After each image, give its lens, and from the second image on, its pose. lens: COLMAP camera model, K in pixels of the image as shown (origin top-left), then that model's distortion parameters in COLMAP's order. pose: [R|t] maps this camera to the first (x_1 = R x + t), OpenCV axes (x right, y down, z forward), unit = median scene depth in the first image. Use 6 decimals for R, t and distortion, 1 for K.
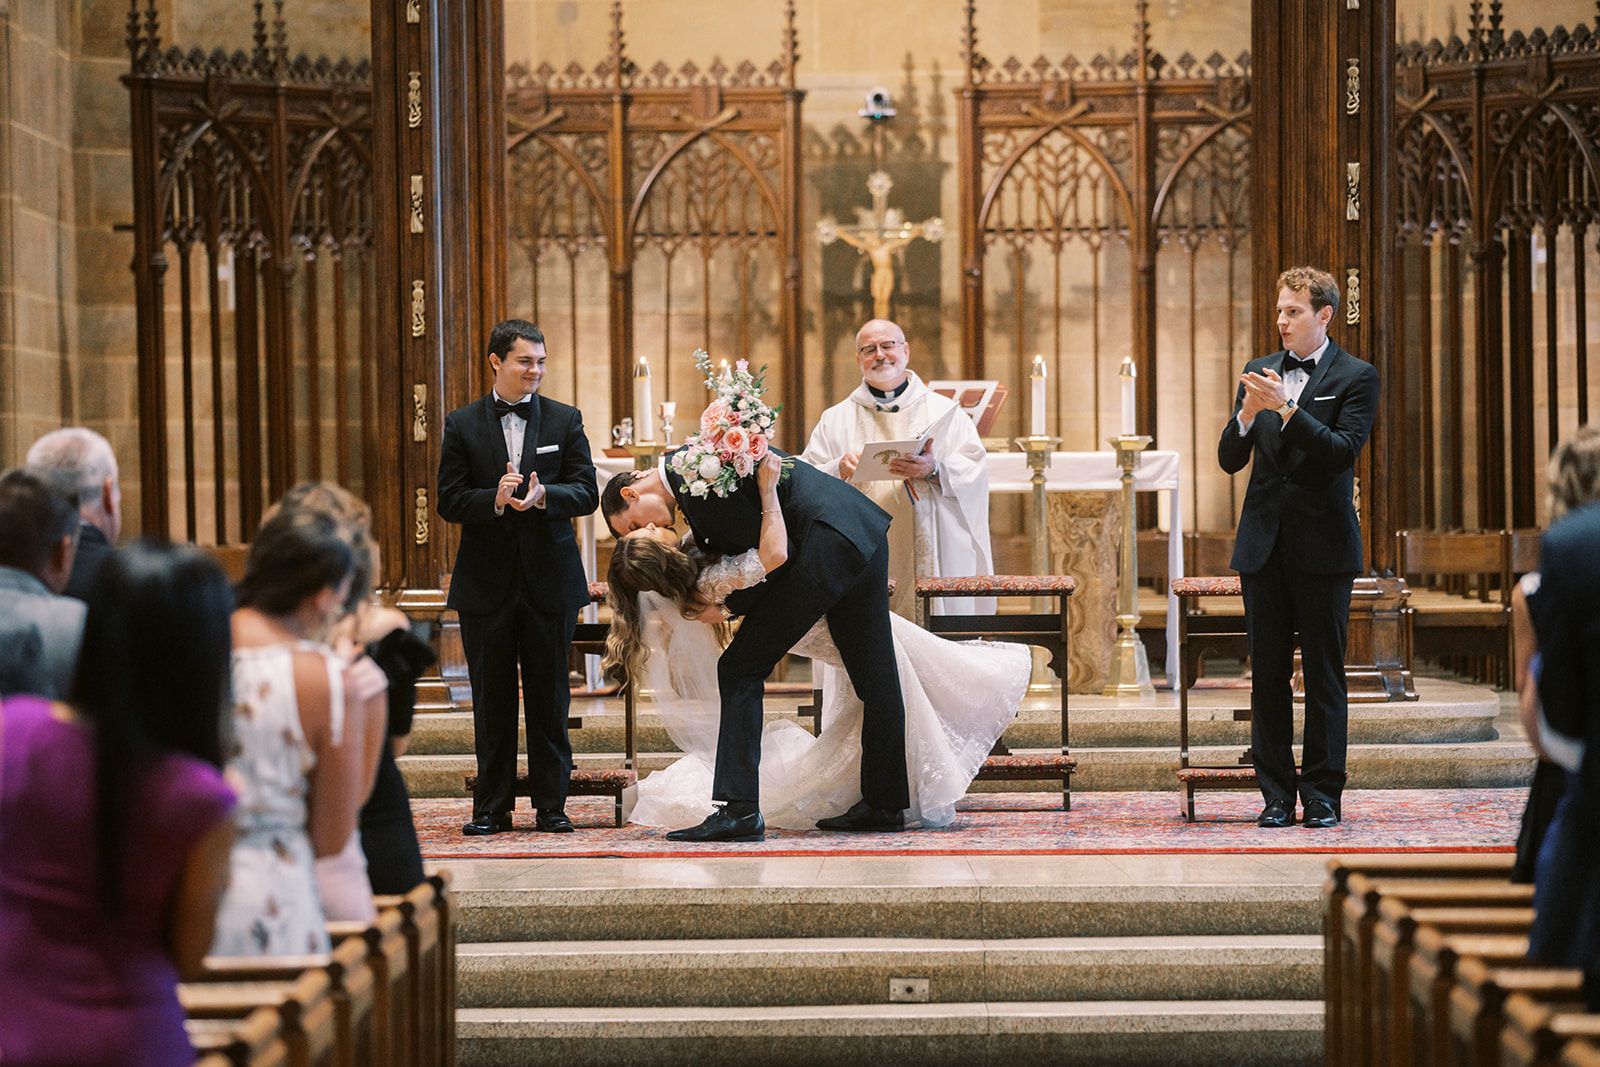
lens RADIAL K [[1778.4, 0, 800.0], [0, 1778.4, 533.5], [0, 0, 1]] dist [0.008752, 0.001089]
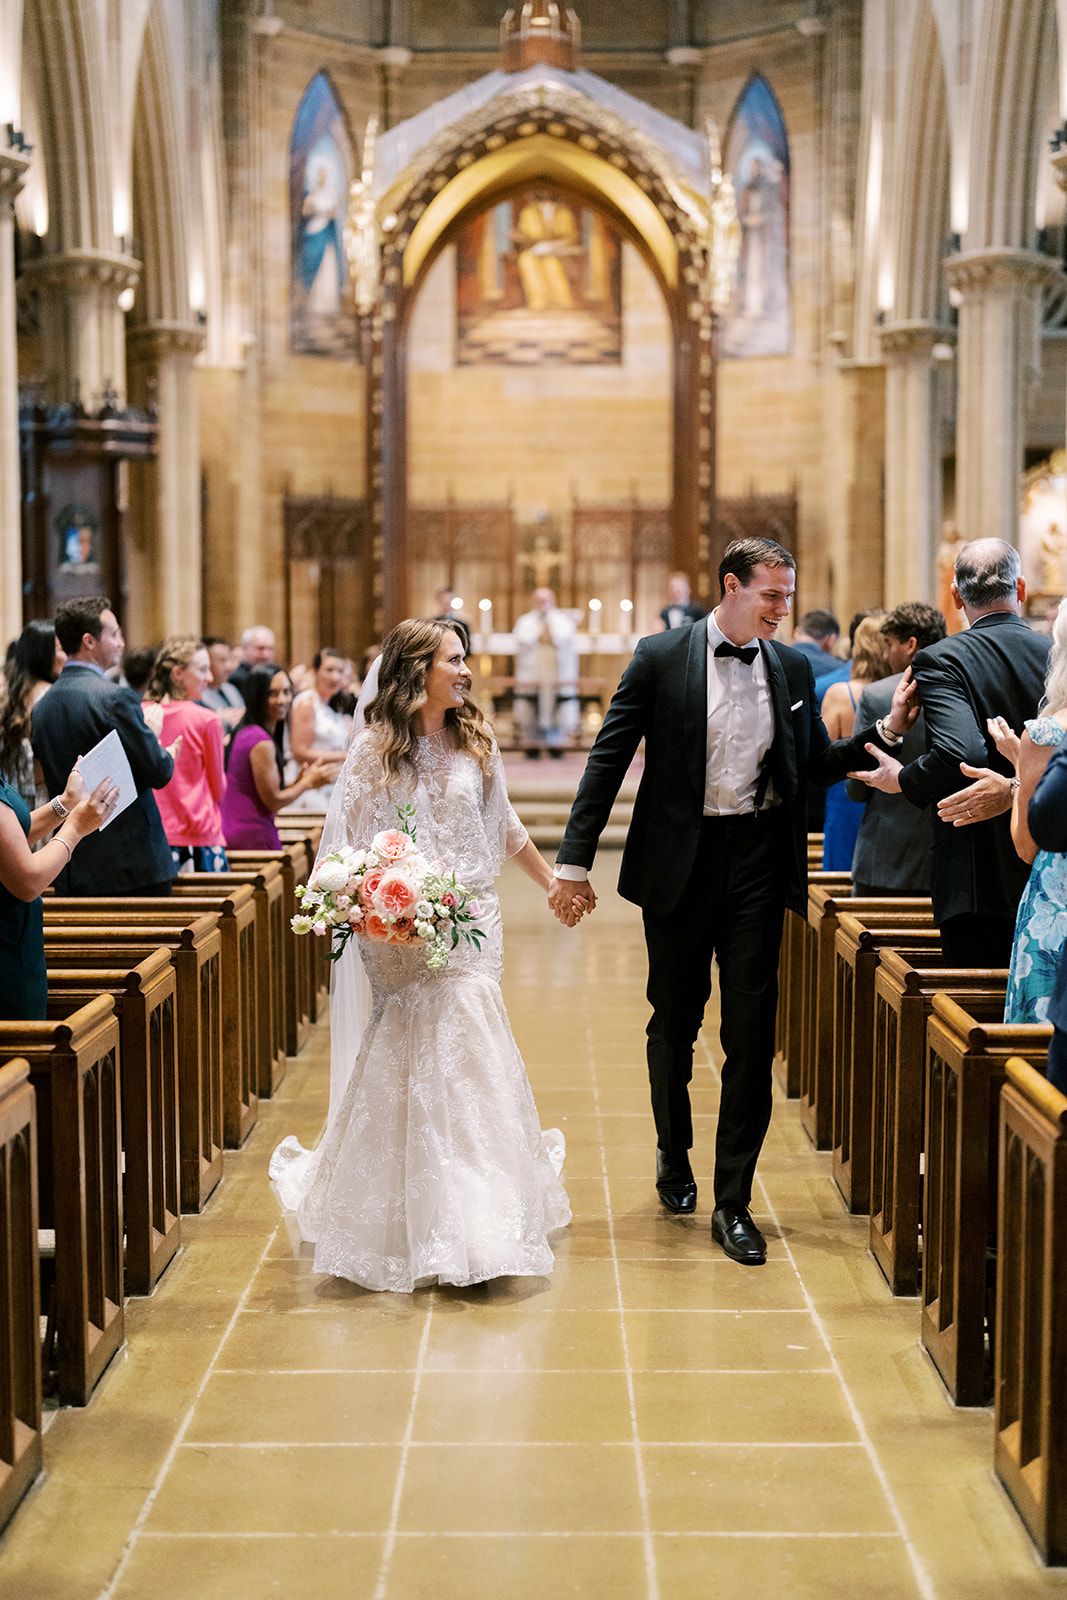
lens RADIAL K [[1778.4, 0, 533.5], [0, 1778.4, 800.0], [0, 0, 1]] dist [0.008752, 0.001089]
pose [[0.996773, 0.002788, 0.080218, -0.196128], [-0.007647, 0.998149, 0.060331, 0.043883], [-0.079901, -0.060750, 0.994950, -1.865936]]
